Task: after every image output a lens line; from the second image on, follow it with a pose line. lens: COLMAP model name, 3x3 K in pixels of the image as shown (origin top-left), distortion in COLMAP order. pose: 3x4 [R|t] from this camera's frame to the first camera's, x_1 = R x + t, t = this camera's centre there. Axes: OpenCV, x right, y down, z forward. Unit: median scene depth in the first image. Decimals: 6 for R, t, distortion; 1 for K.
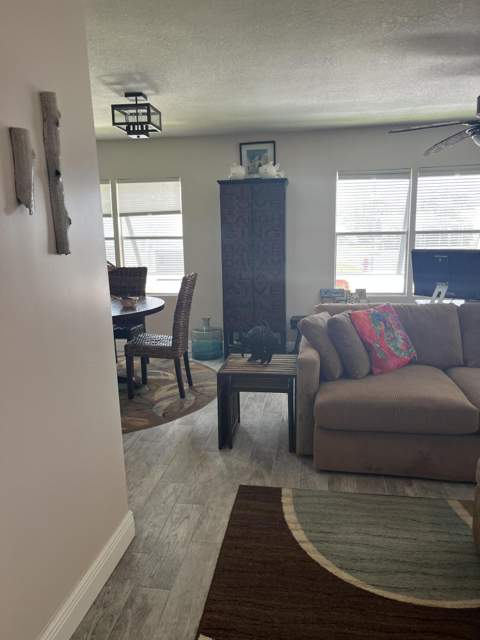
lens RADIAL K [[482.4, 0, 236.9], [0, 482.4, 316.4], [0, 0, 1]] dist [0.028717, -0.049535]
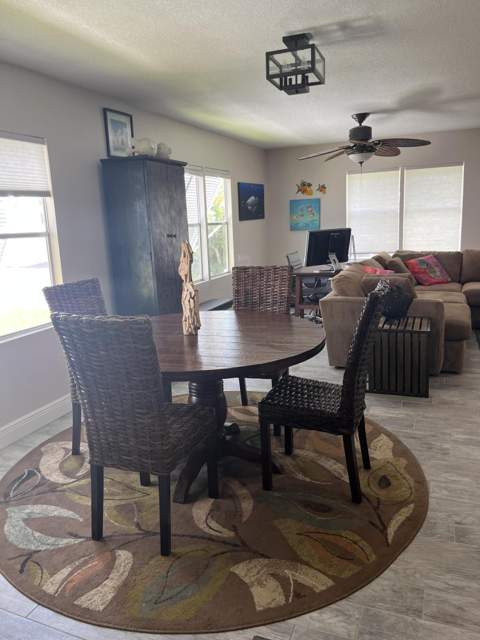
lens RADIAL K [[482.4, 0, 239.1], [0, 482.4, 318.1], [0, 0, 1]] dist [0.028717, -0.049535]
pose [[0.232565, -0.183724, 0.955070, -1.190078], [0.212786, 0.967817, 0.134361, -0.152330], [-0.949018, 0.171978, 0.264174, 1.057756]]
